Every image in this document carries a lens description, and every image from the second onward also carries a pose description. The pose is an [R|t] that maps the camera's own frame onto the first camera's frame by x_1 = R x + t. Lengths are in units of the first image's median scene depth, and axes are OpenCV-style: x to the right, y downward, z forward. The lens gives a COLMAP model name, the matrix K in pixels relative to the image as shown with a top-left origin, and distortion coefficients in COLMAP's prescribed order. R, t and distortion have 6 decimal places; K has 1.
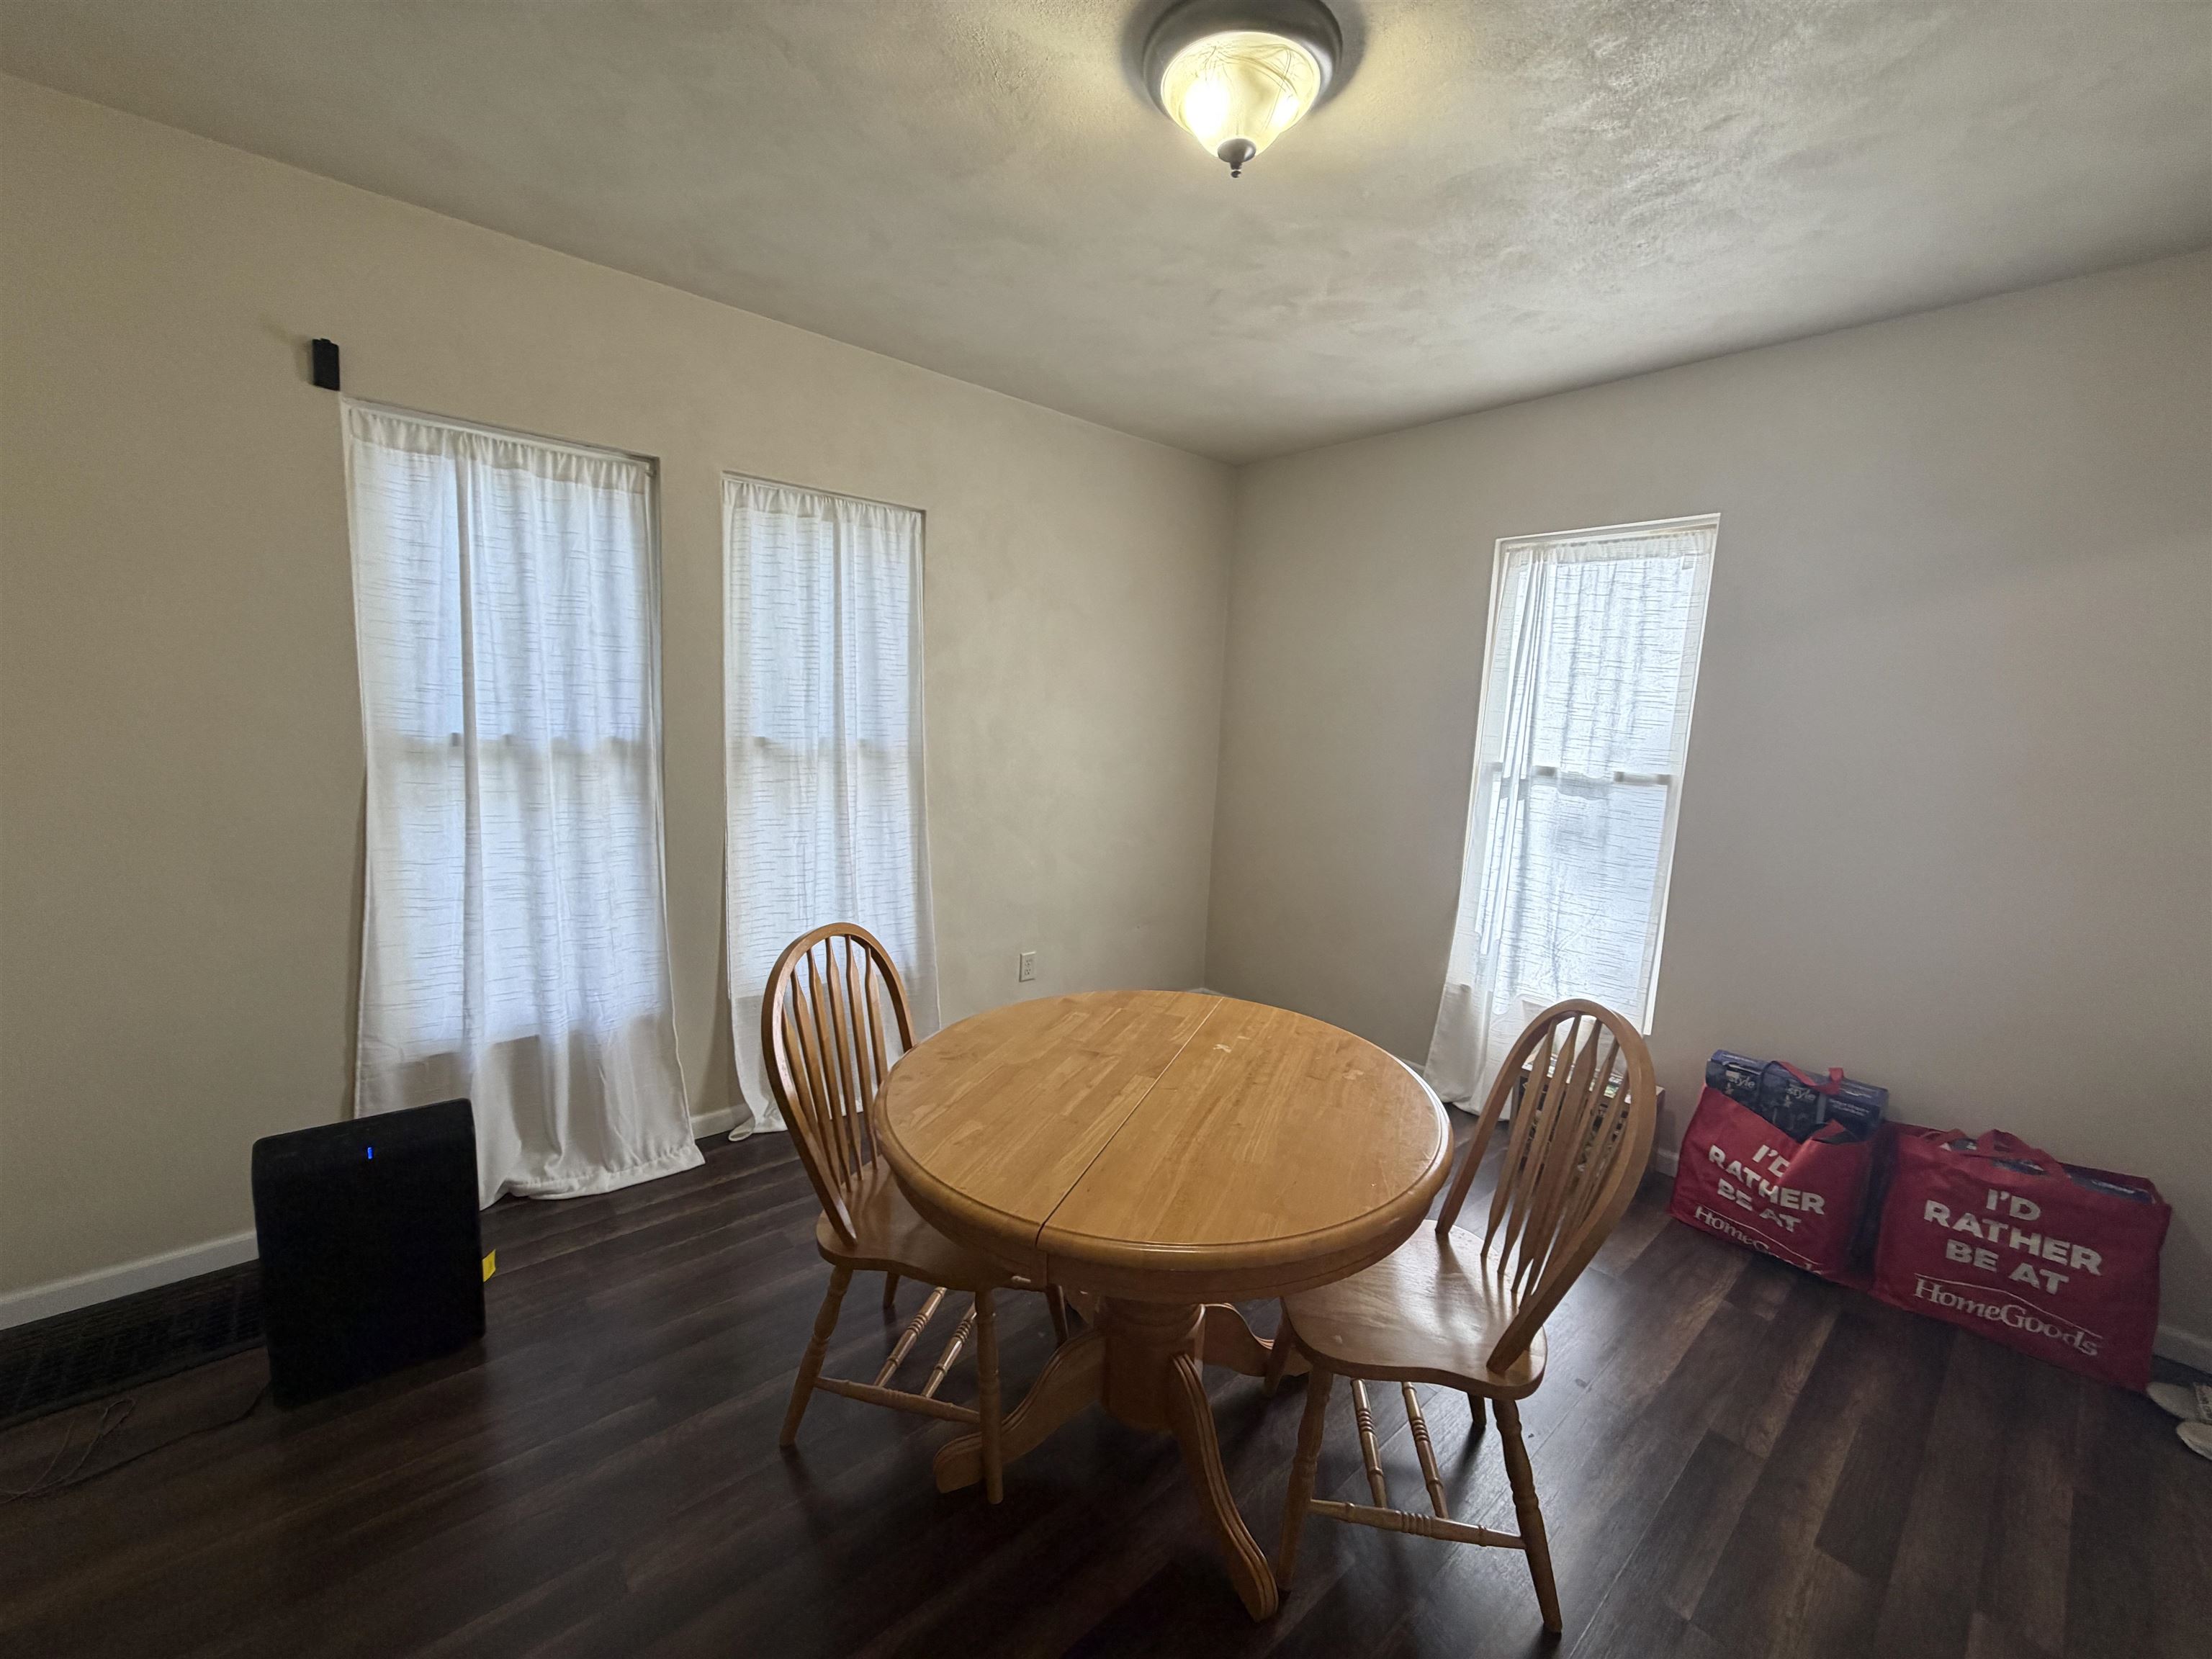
lens RADIAL K [[884.9, 0, 1095.9], [0, 884.9, 831.6], [0, 0, 1]] dist [0.002252, -0.000021]
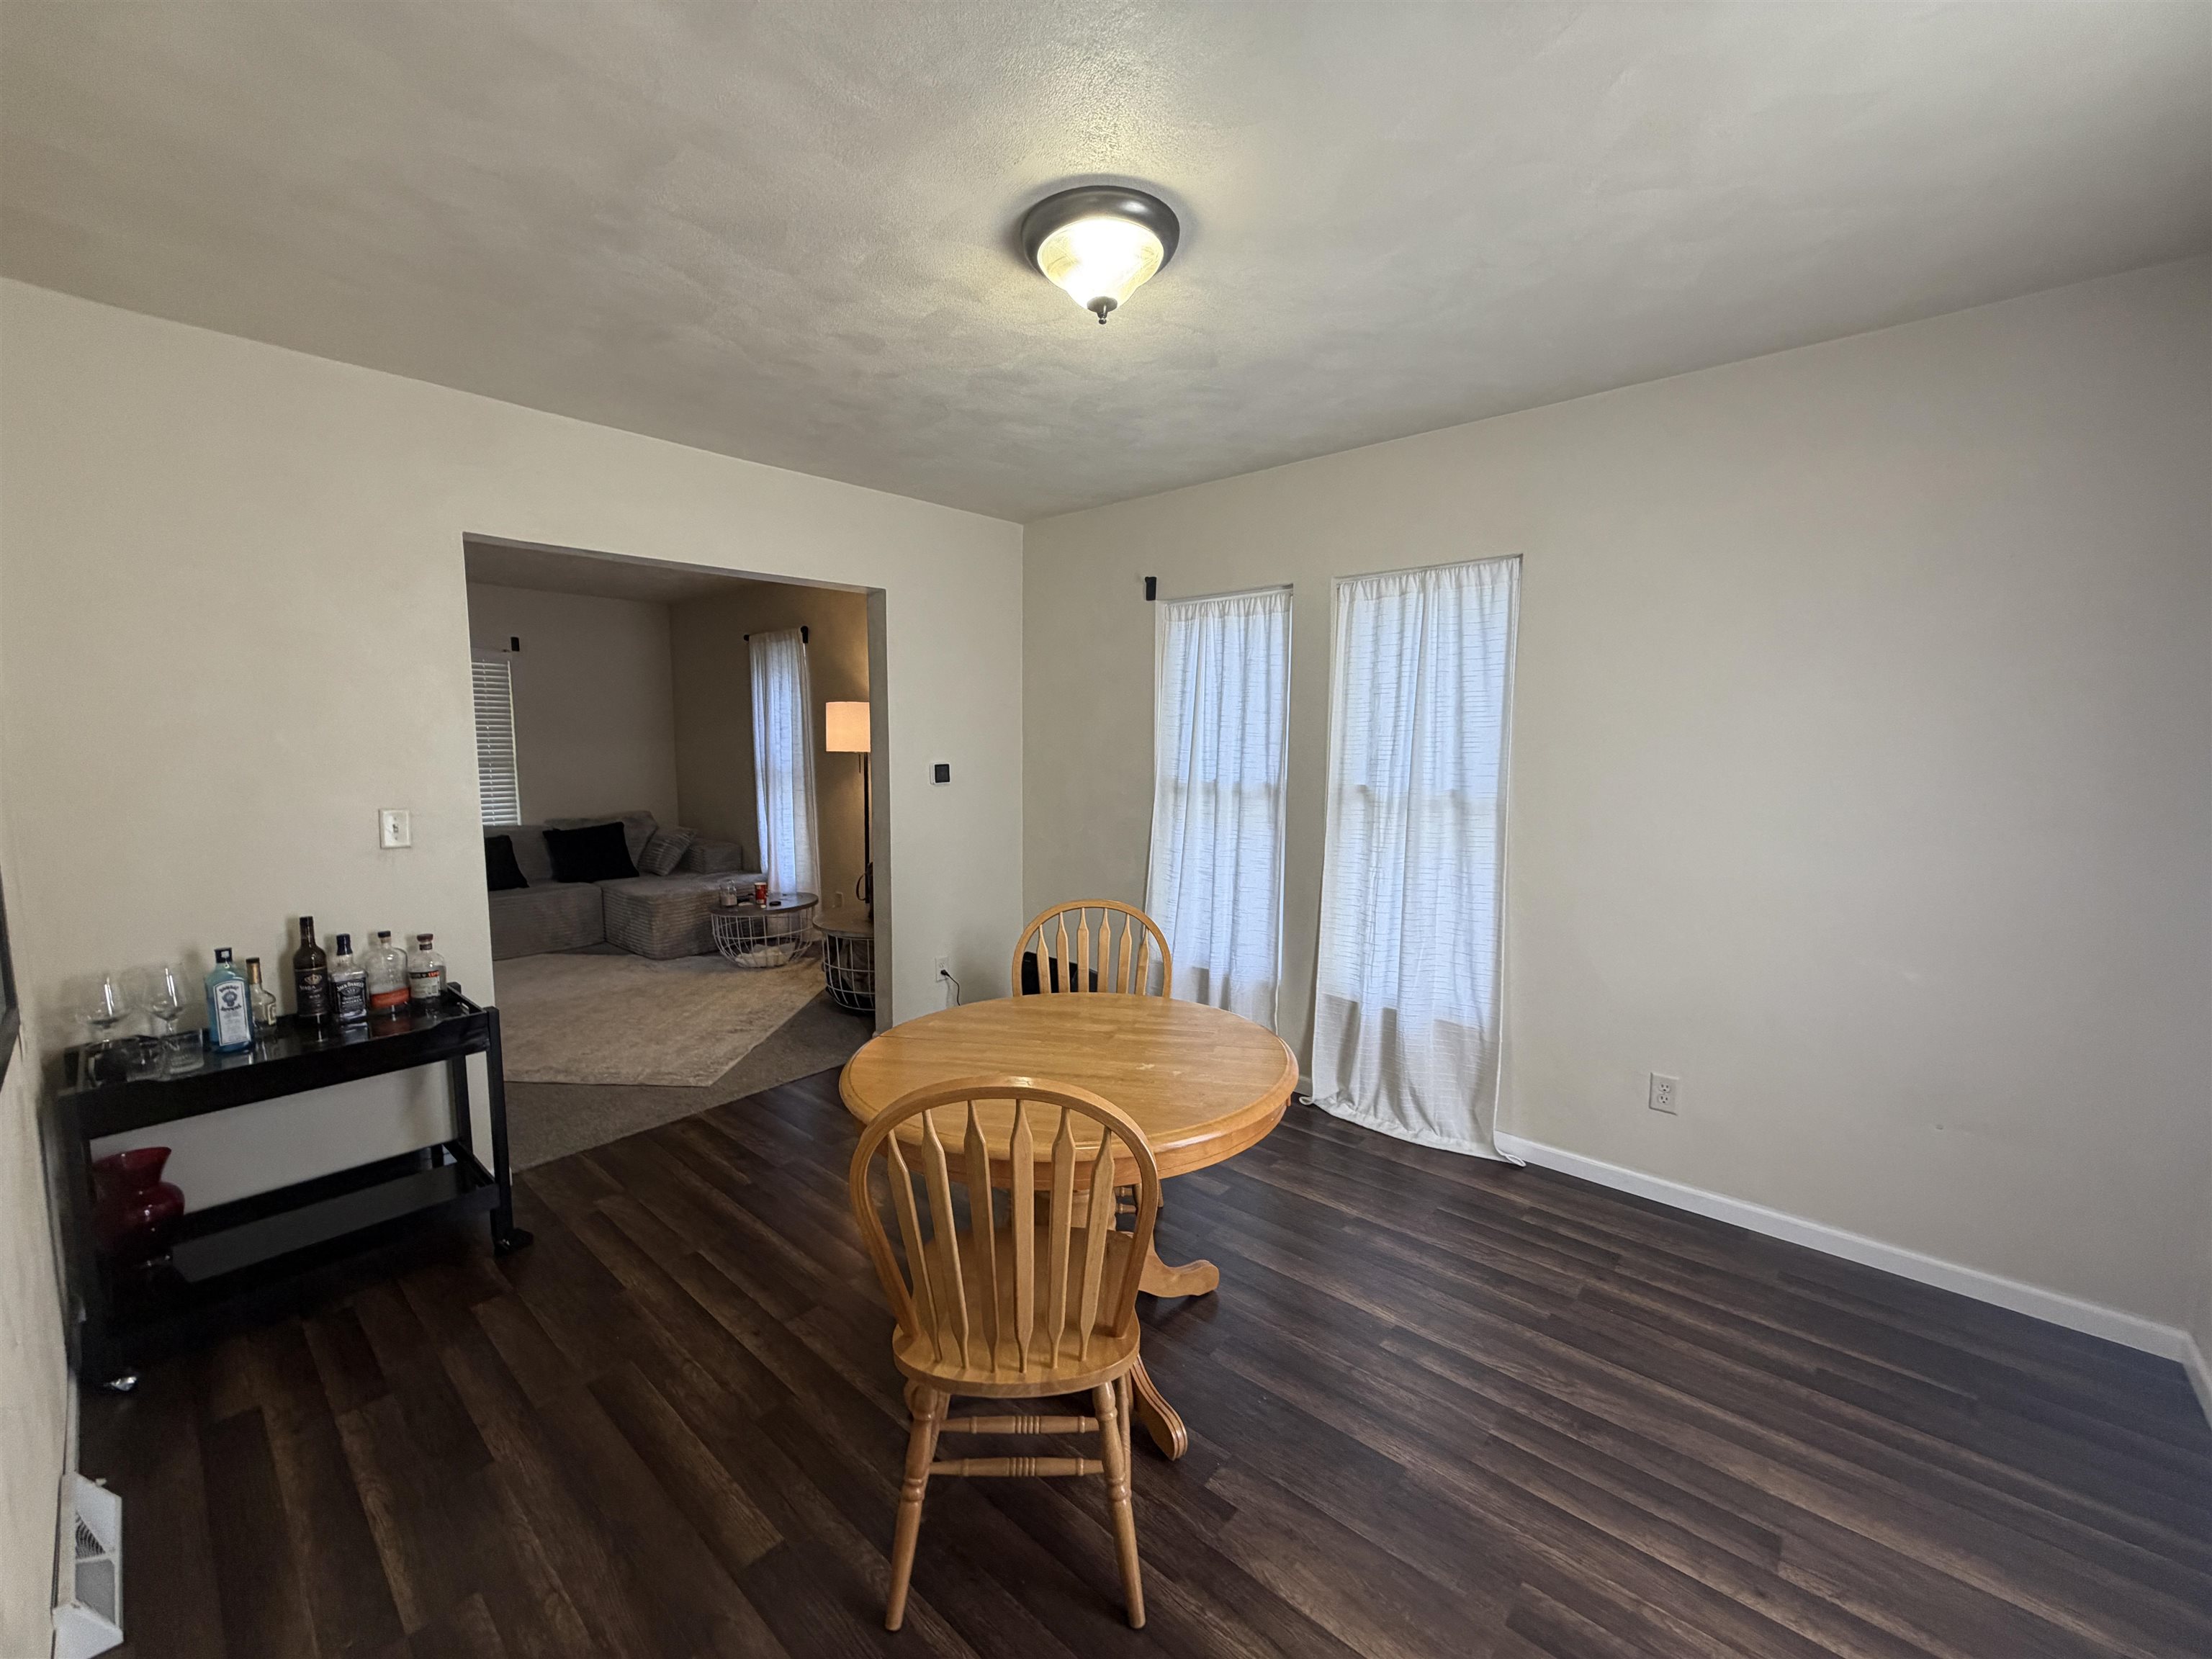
lens RADIAL K [[884.9, 0, 1102.1], [0, 884.9, 835.4], [0, 0, 1]] dist [0.002252, -0.000021]
pose [[0.125720, 0.070922, -0.989527, 0.753092], [-0.135286, 0.989349, 0.053721, -0.054562], [0.982798, 0.127116, 0.133975, 0.486818]]
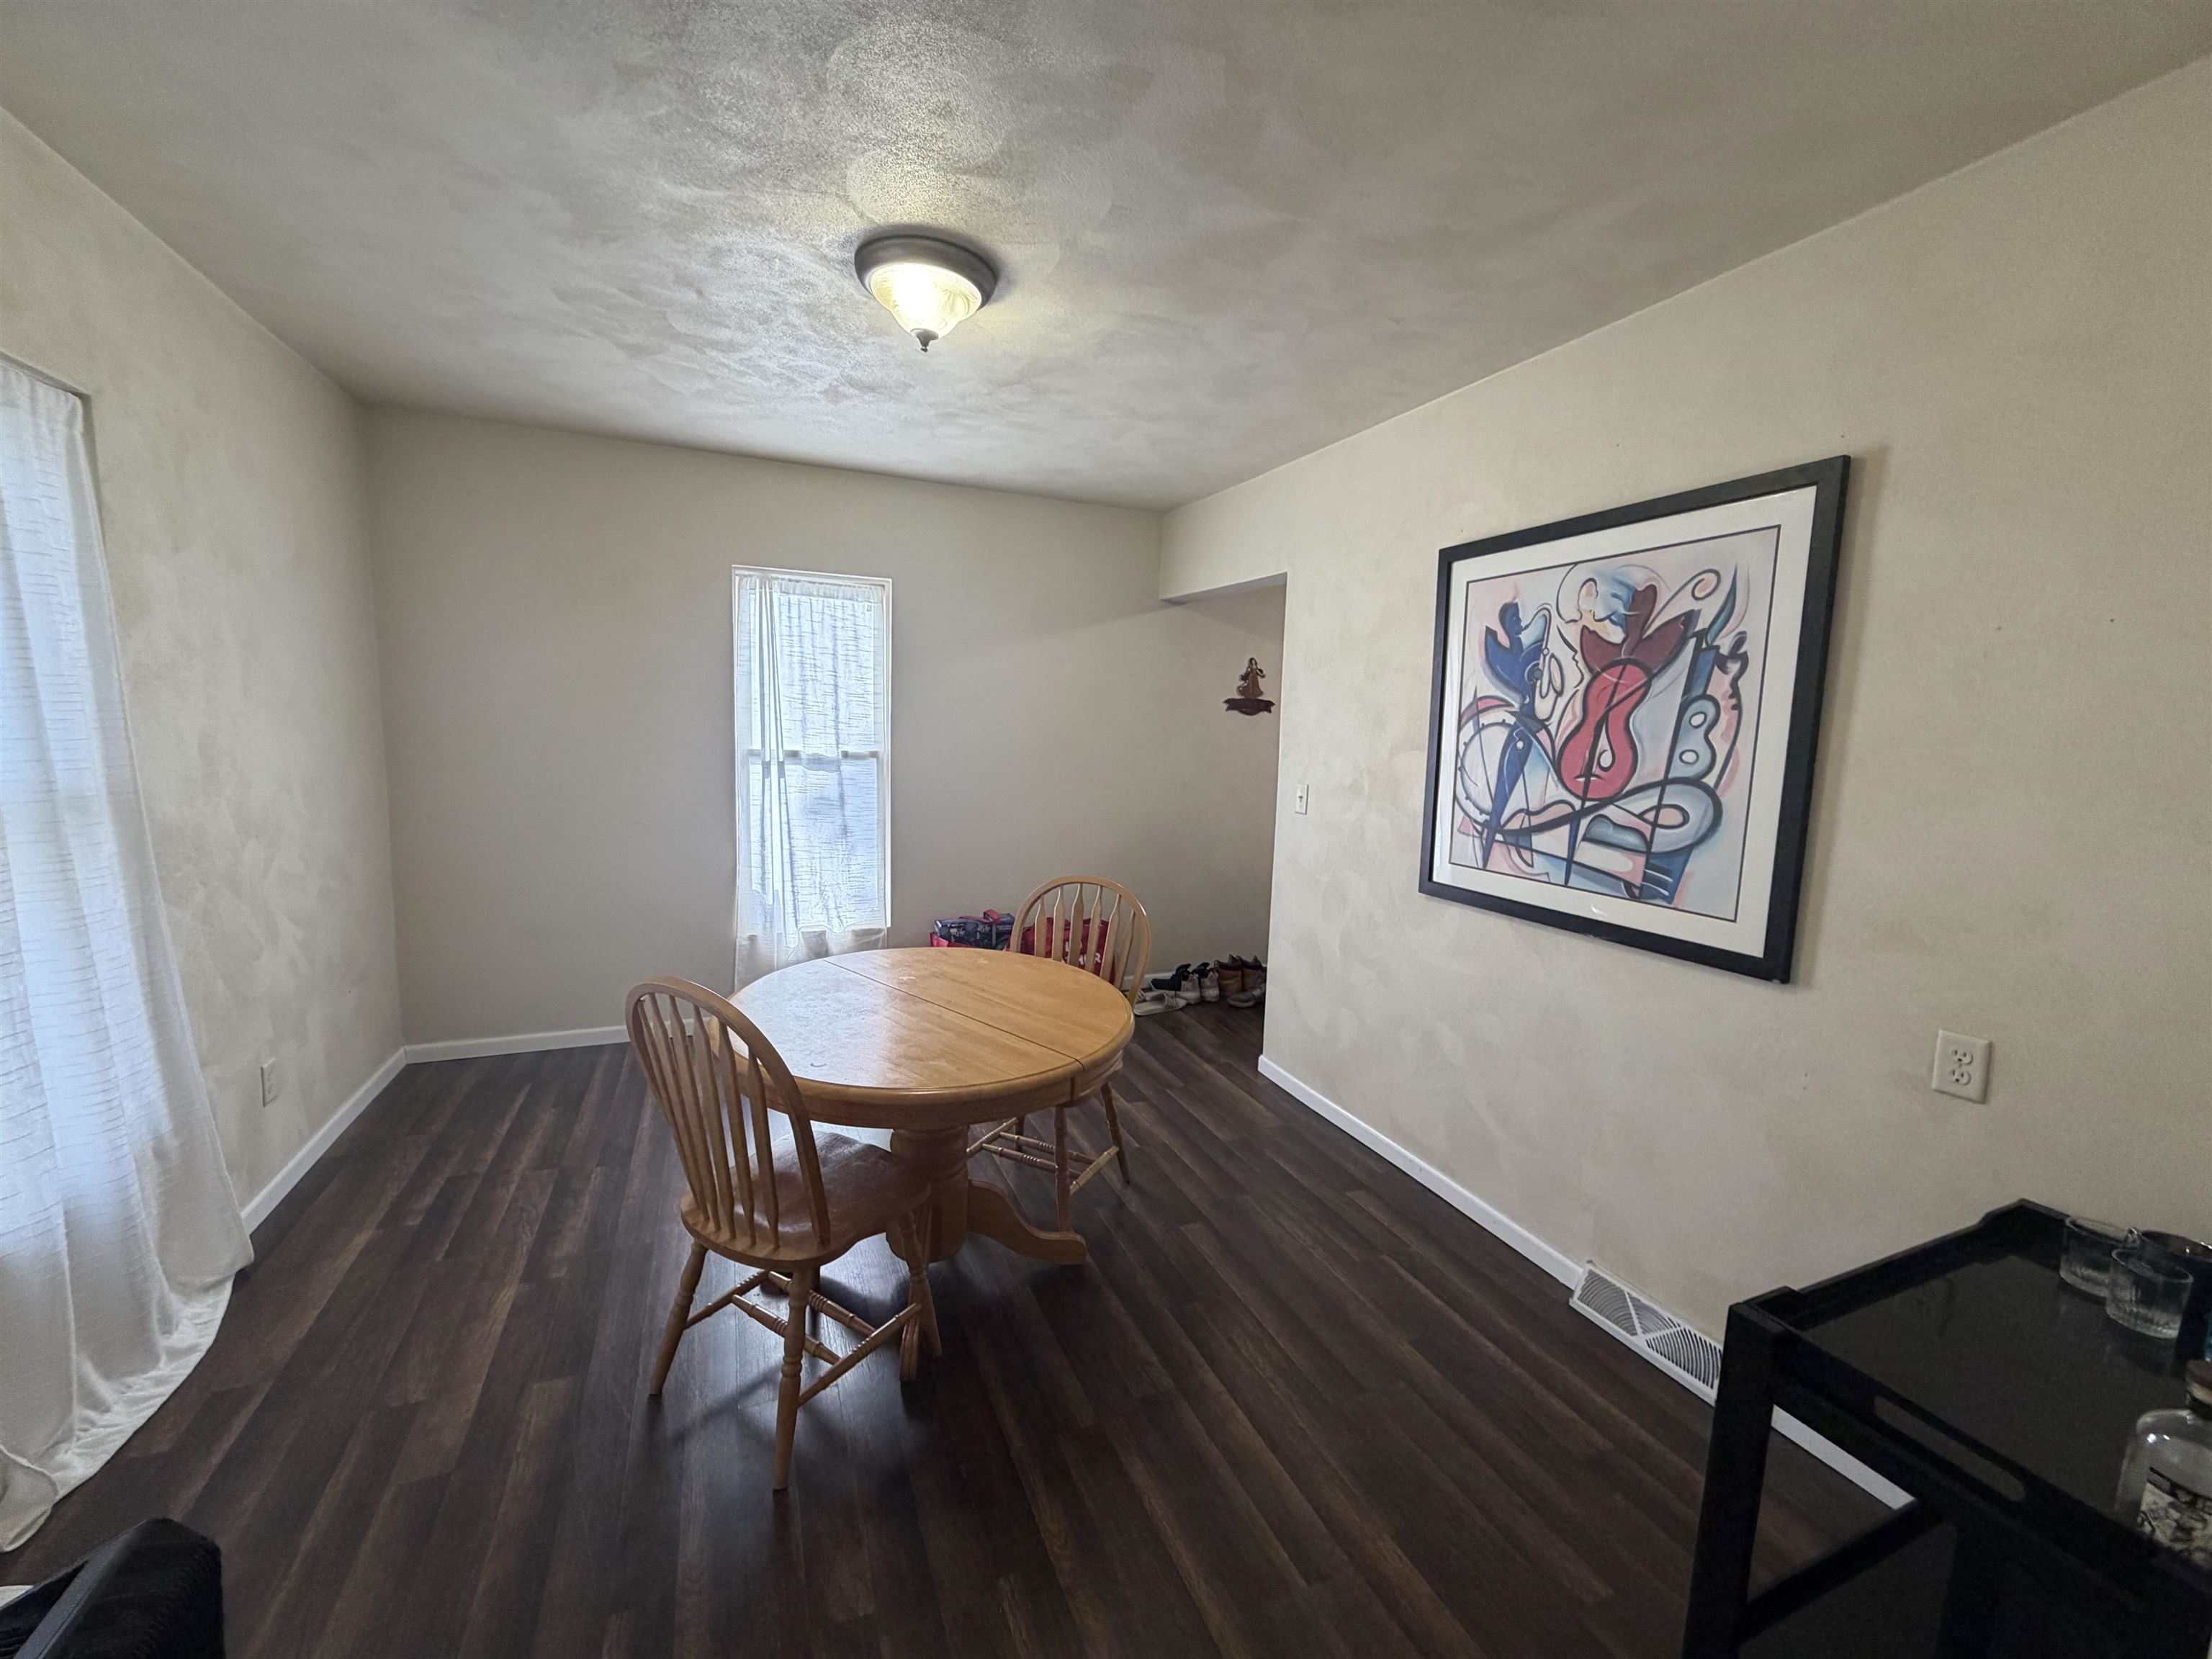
lens RADIAL K [[884.9, 0, 1113.5], [0, 884.9, 834.3], [0, 0, 1]] dist [0.002252, -0.000021]
pose [[0.300764, -0.152630, 0.941406, -0.630517], [0.111113, 0.985996, 0.124361, -0.065643], [-0.947204, 0.067199, 0.313511, 0.169602]]
